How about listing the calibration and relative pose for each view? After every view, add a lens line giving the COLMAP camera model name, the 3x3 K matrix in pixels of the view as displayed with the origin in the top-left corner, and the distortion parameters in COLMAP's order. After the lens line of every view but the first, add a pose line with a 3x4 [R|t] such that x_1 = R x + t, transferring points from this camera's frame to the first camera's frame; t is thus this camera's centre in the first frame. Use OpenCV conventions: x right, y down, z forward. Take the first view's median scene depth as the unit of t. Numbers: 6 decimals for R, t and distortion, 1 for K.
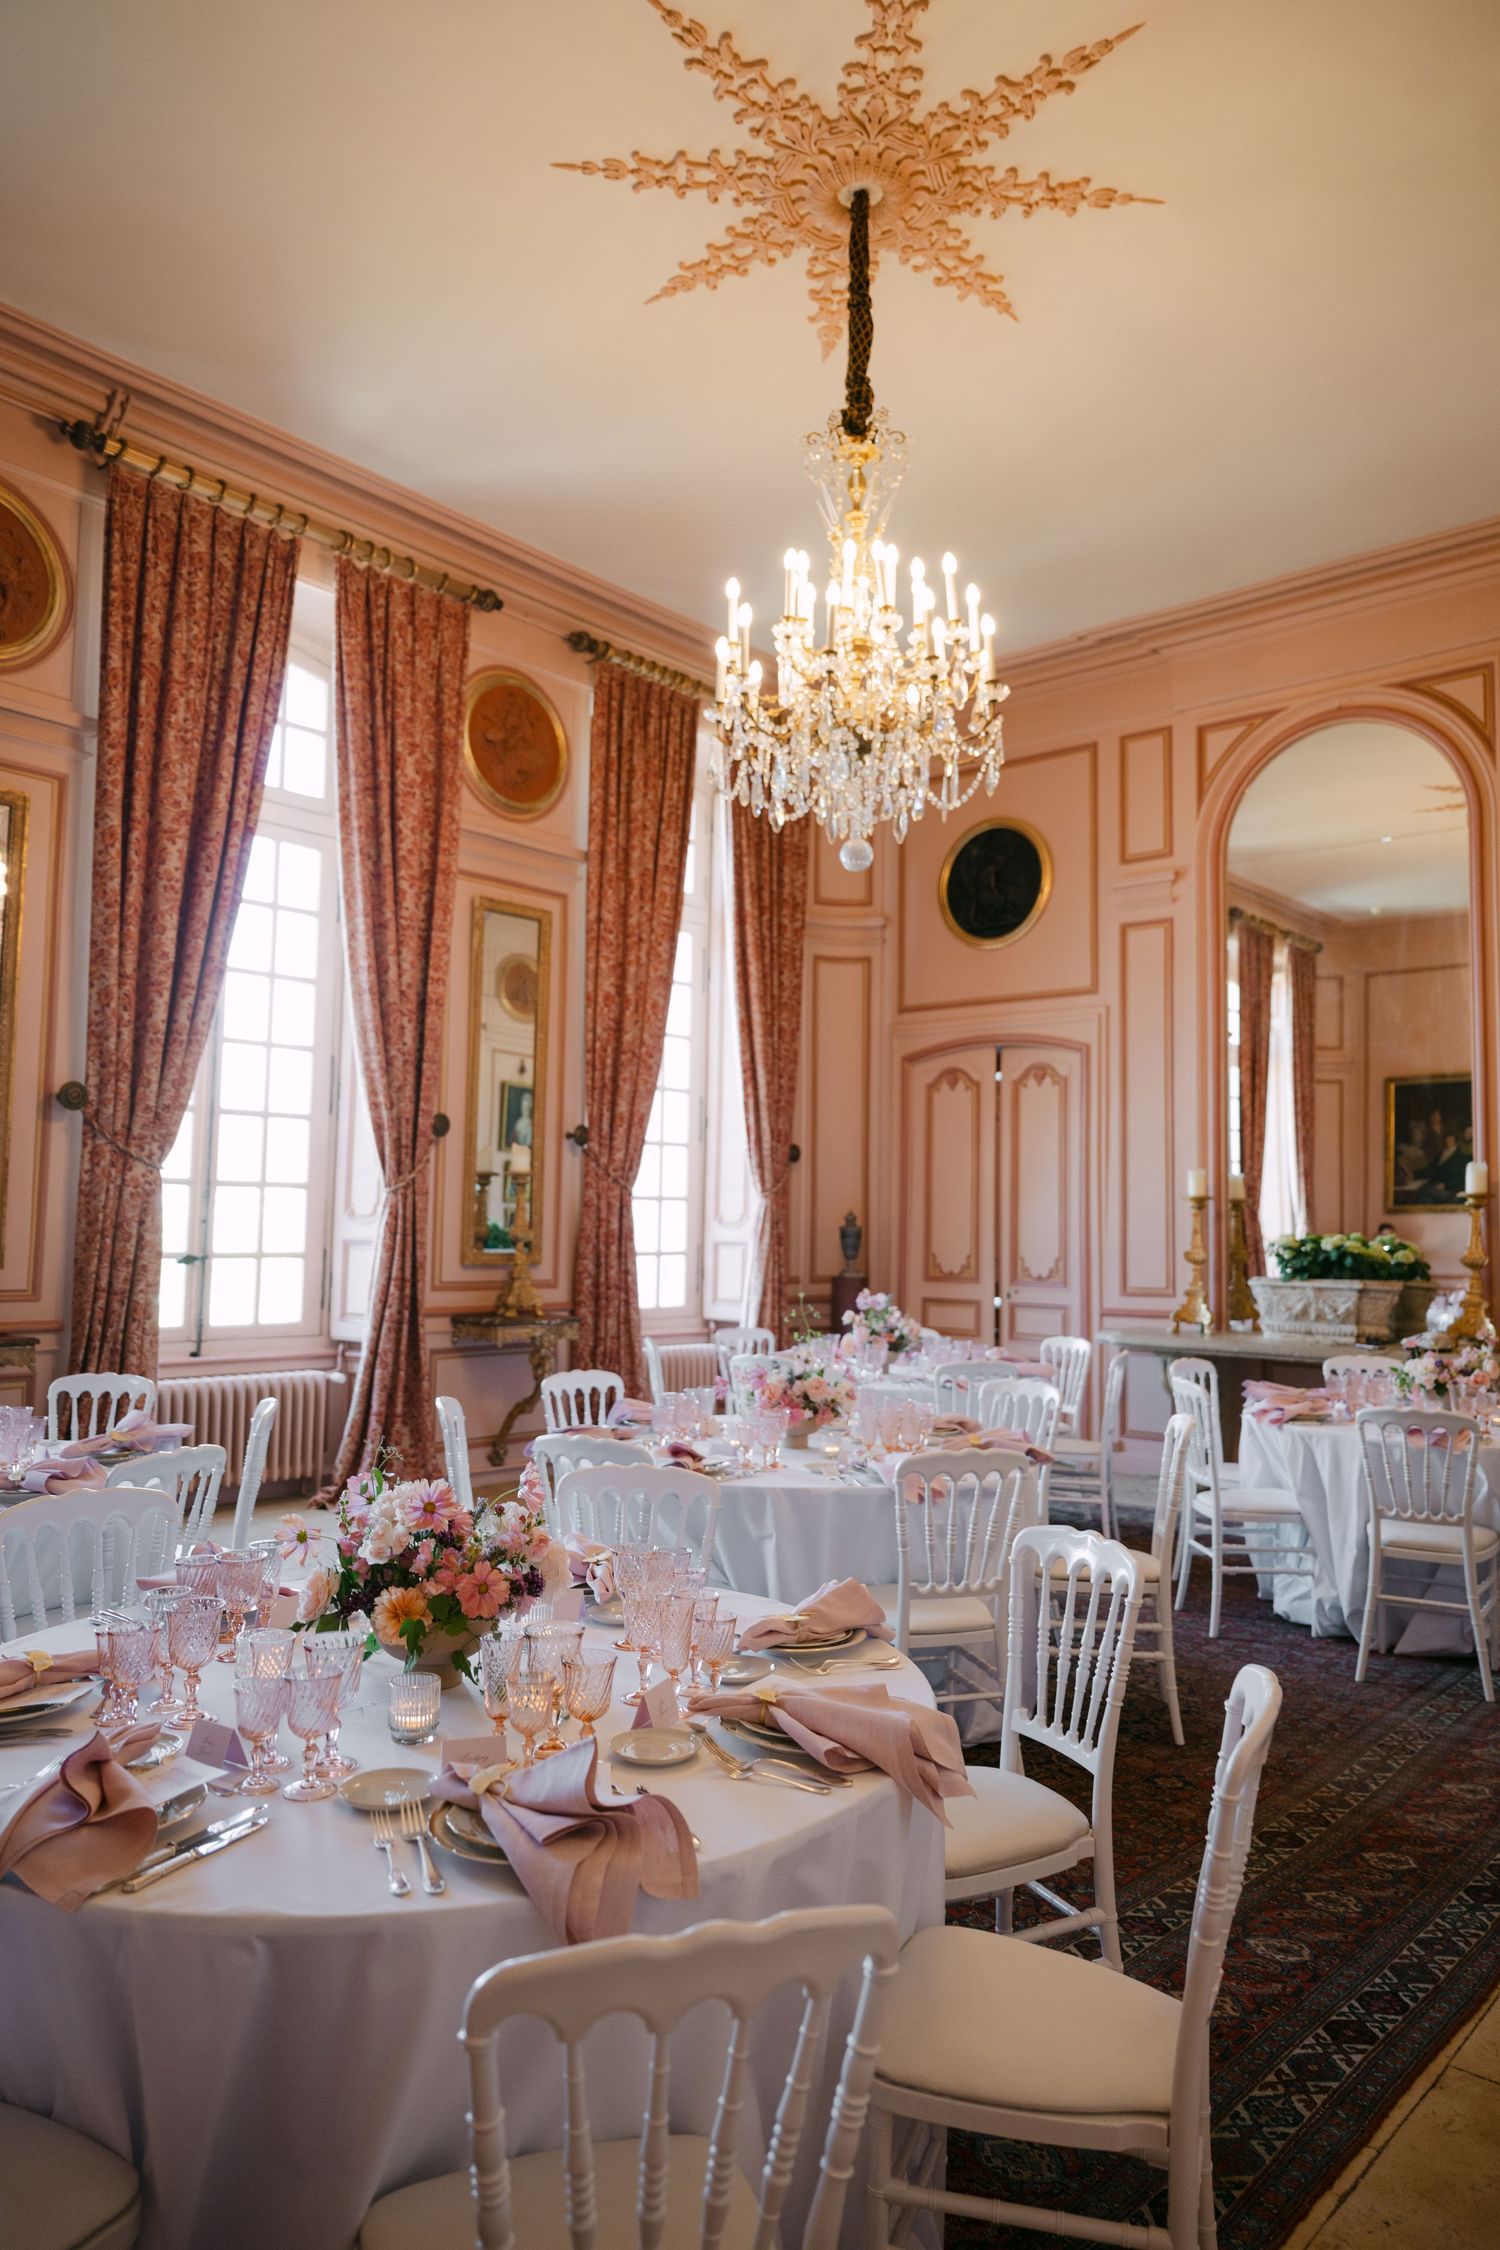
lens RADIAL K [[1477.6, 0, 750.0], [0, 1477.6, 1125.0], [0, 0, 1]] dist [0.002513, 0.001022]
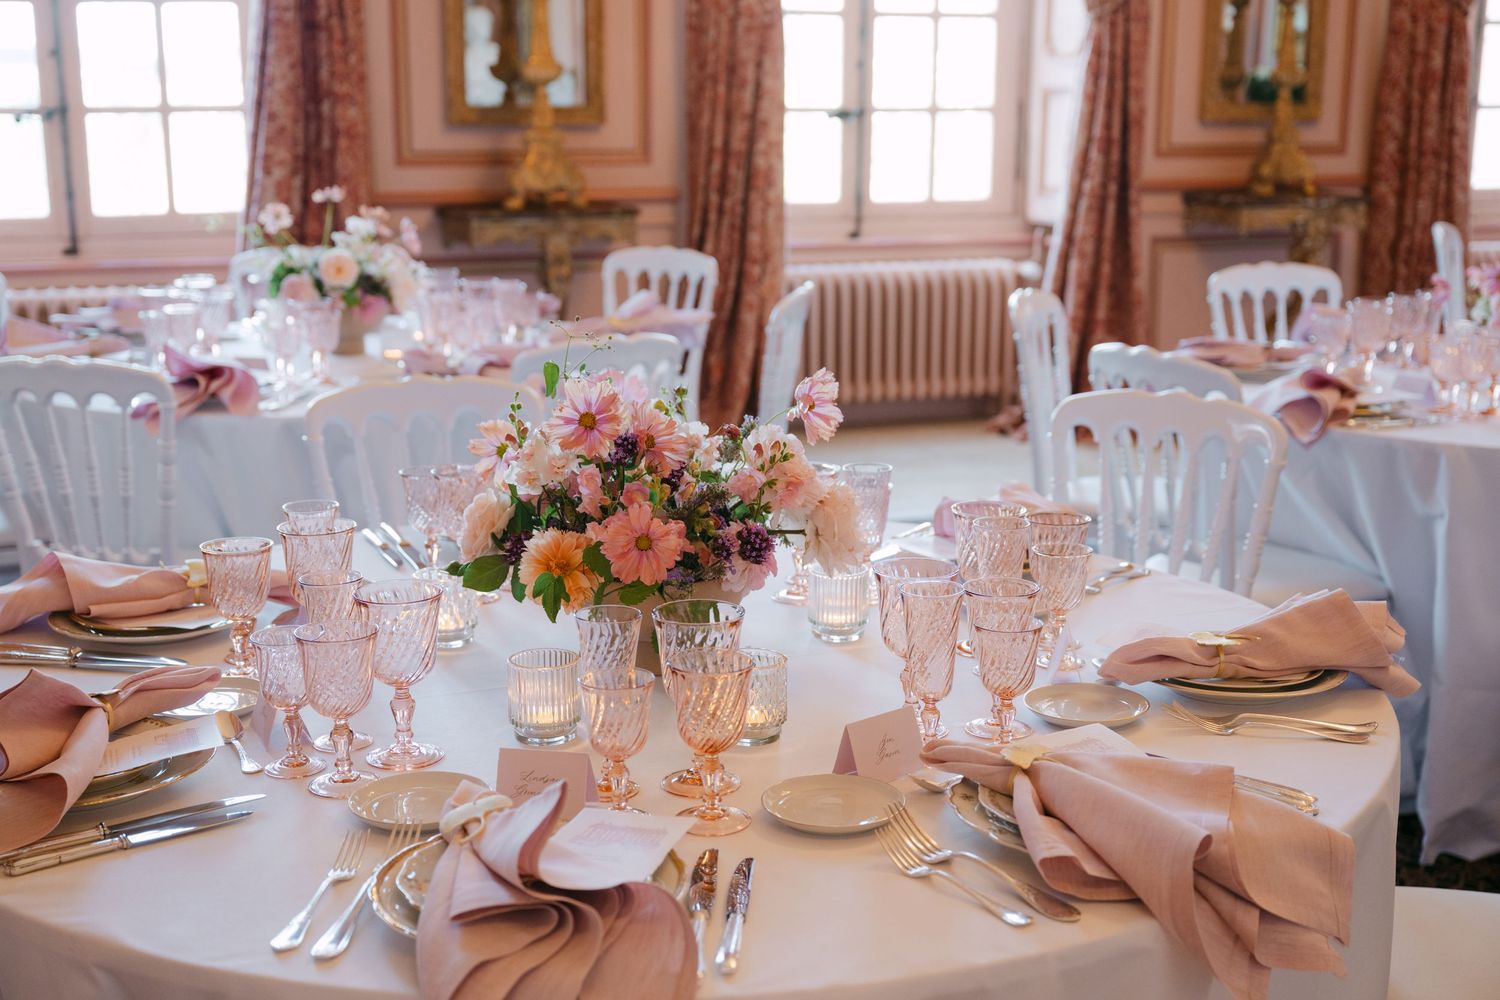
lens RADIAL K [[1887.7, 0, 750.0], [0, 1887.7, 500.0], [0, 0, 1]] dist [0.004332, 0.009741]
pose [[0.879424, 0.087772, -0.467878, 0.064729], [0.046338, 0.962404, 0.267641, 0.016916], [0.473779, -0.257051, 0.842294, 0.076253]]
